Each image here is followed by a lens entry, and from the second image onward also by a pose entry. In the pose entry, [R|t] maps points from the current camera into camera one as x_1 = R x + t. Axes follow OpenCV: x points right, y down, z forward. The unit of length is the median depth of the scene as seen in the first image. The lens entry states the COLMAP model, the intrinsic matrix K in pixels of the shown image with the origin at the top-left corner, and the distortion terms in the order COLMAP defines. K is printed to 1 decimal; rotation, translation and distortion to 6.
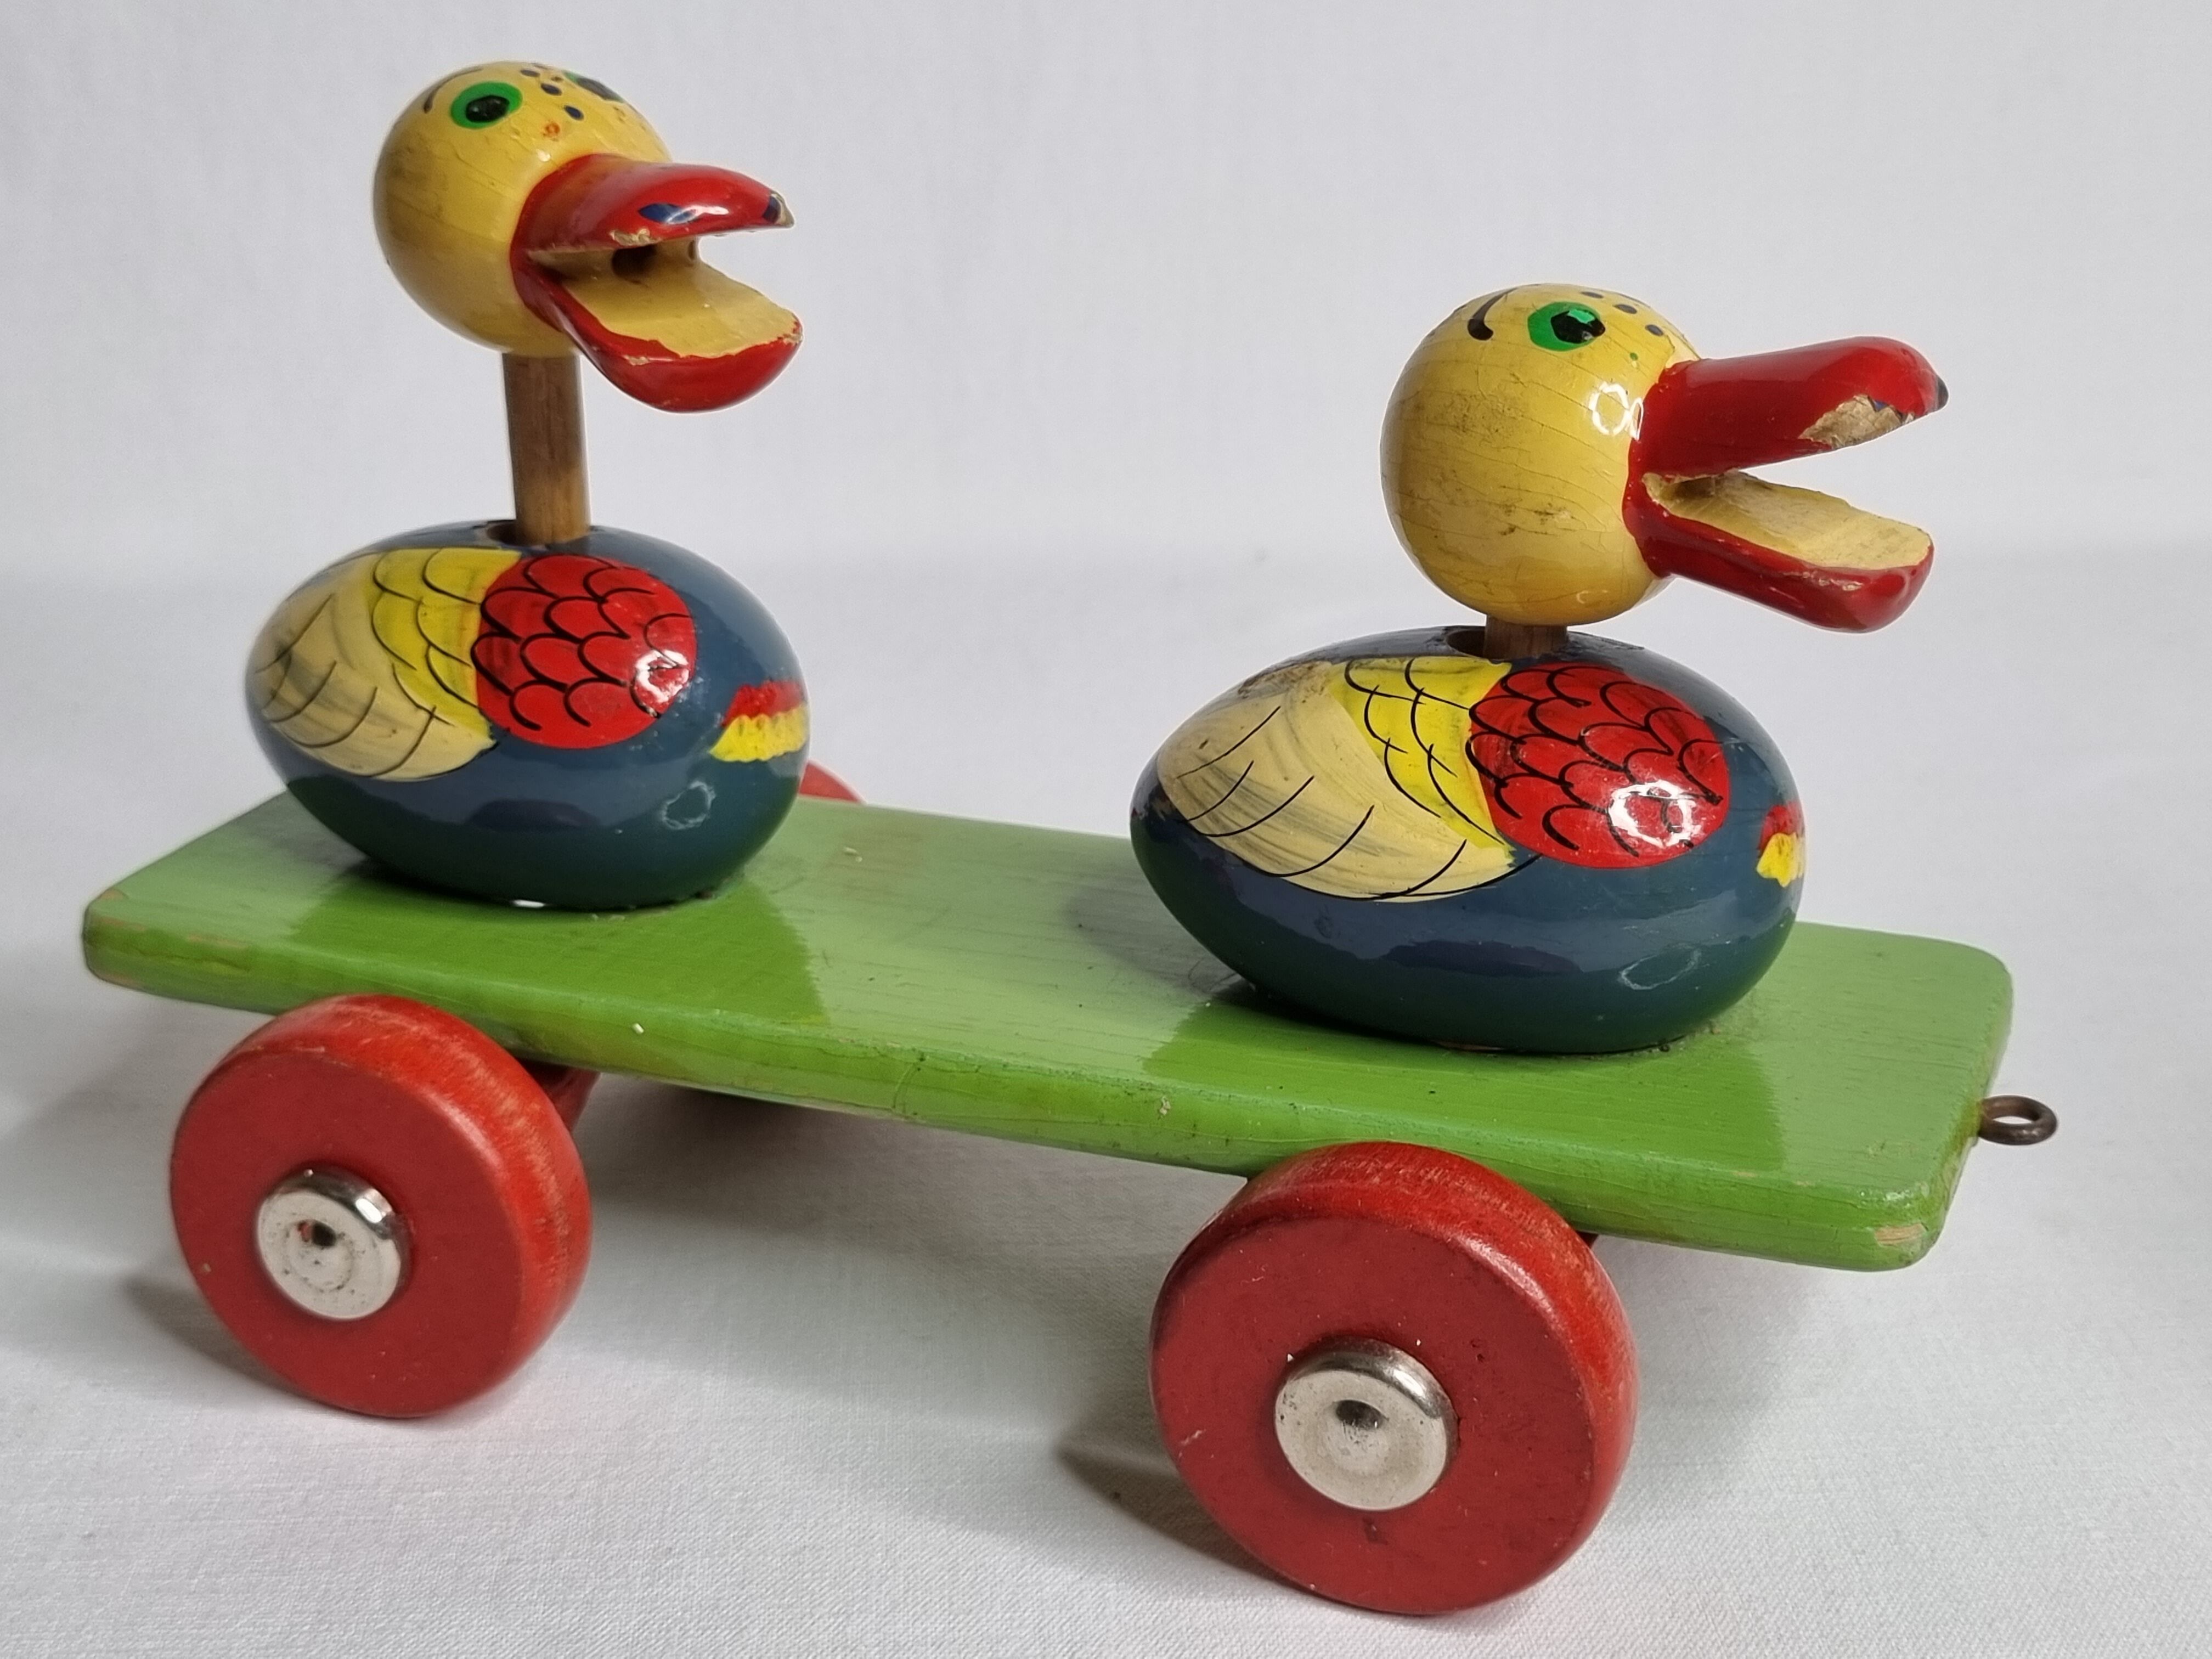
lens RADIAL K [[2623.9, 0, 1114.1], [0, 2623.9, 841.1], [0, 0, 1]] dist [0.011986, 0.000000]
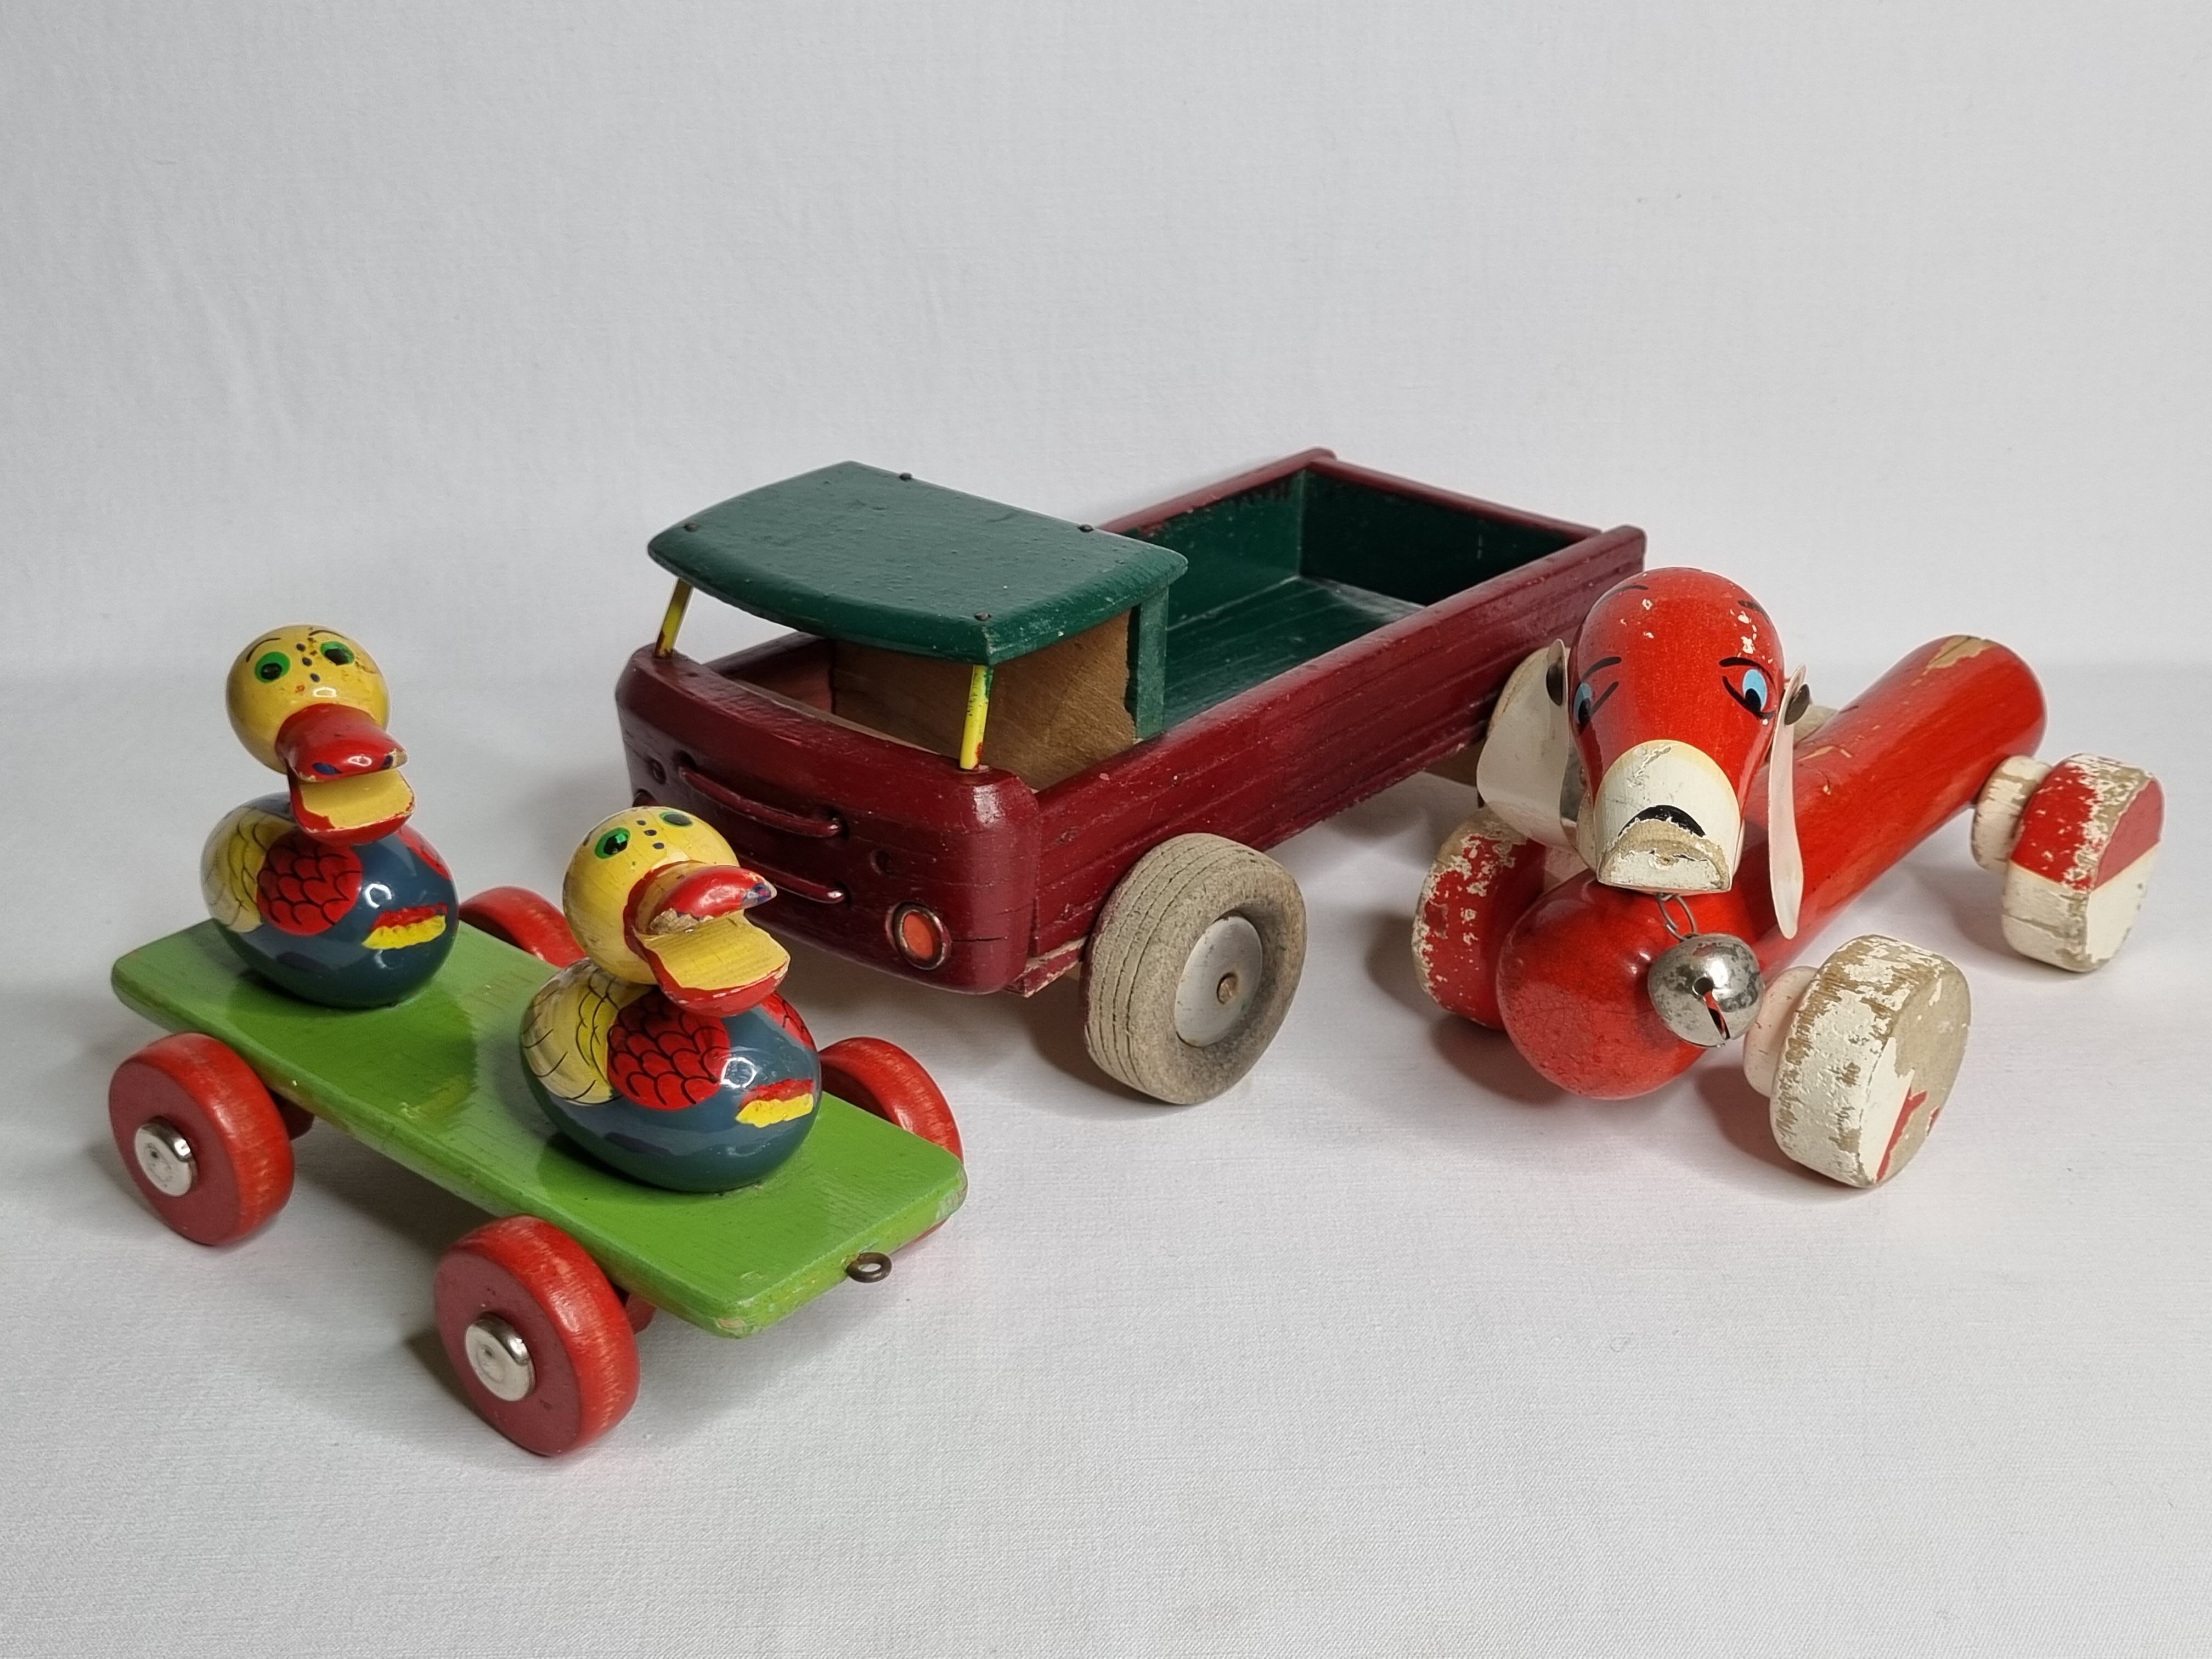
lens RADIAL K [[2623.9, 0, 1097.7], [0, 2623.9, 839.1], [0, 0, 1]] dist [0.011986, 0.000000]
pose [[0.939392, 0.142886, -0.311650, 0.966411], [-0.113408, 0.987346, 0.110841, -0.395112], [0.323544, -0.068780, 0.943710, -0.652612]]
